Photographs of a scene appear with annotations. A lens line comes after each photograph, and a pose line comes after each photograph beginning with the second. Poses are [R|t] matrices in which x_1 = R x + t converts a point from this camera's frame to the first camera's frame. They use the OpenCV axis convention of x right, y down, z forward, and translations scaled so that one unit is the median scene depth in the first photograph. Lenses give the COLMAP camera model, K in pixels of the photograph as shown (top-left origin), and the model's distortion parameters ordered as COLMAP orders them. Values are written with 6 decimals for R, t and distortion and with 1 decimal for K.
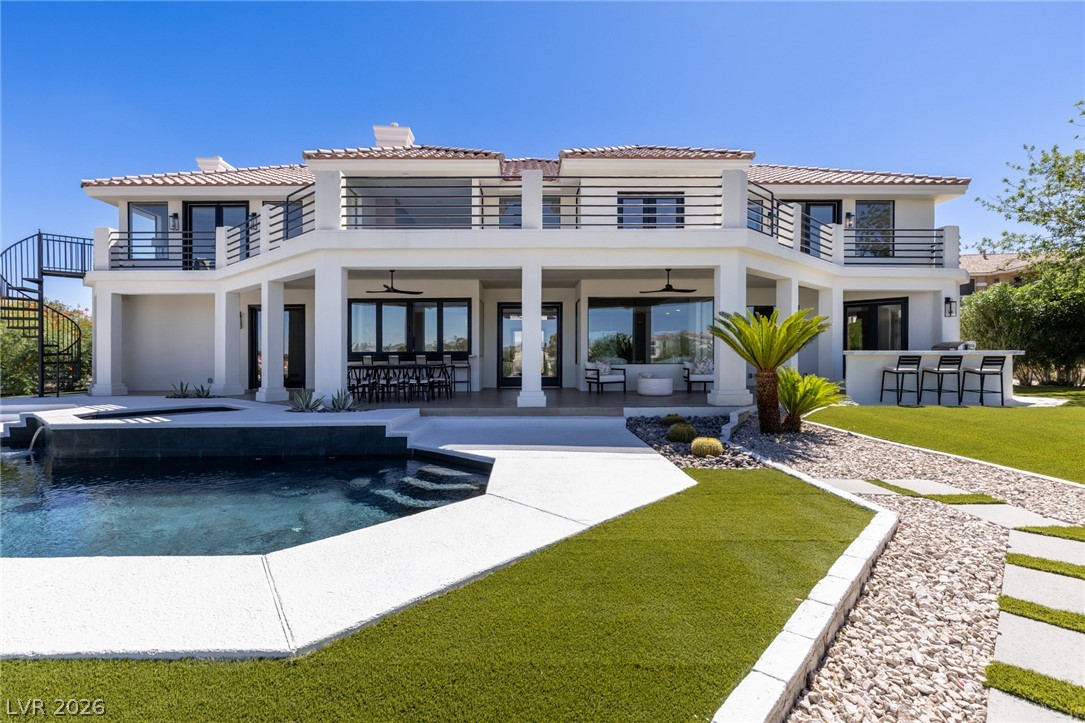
lens RADIAL K [[489.2, 0, 537.8], [0, 489.2, 362.9], [0, 0, 1]] dist [-0.002631, 0.001727]
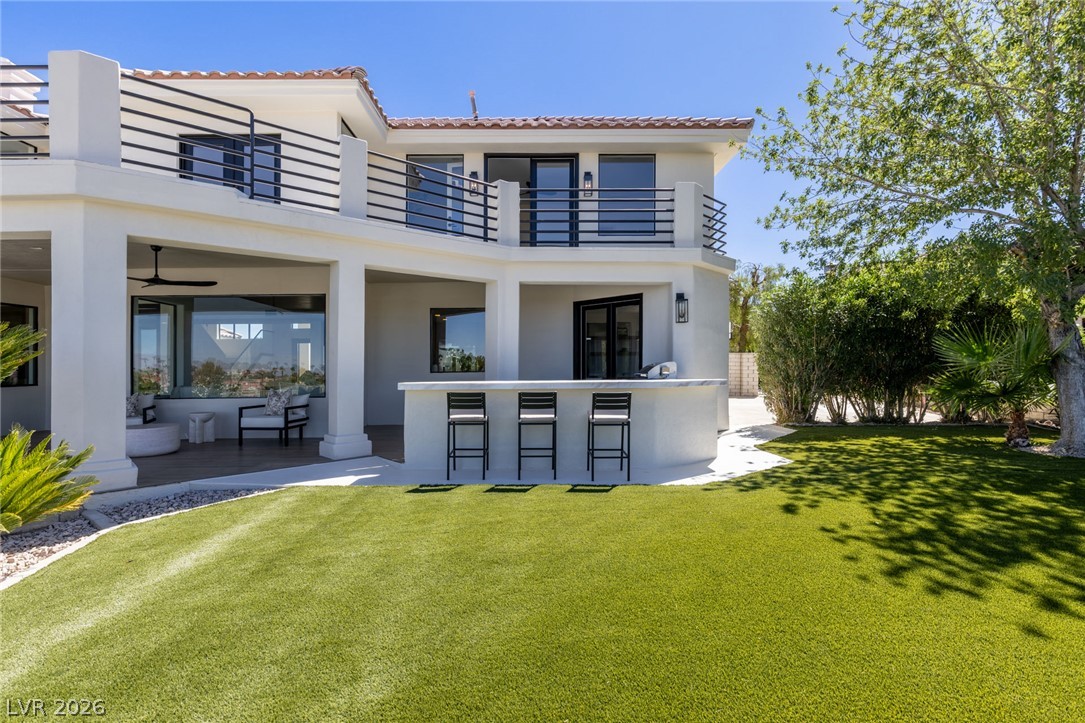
lens RADIAL K [[553.1, 0, 488.3], [0, 553.1, 368.3], [0, 0, 1]] dist [-0.007305, 0.000237]
pose [[0.999948, -0.004913, -0.008920, 0.559913], [0.004811, 0.999923, -0.011407, -0.025235], [0.008975, 0.011364, 0.999895, 0.250533]]
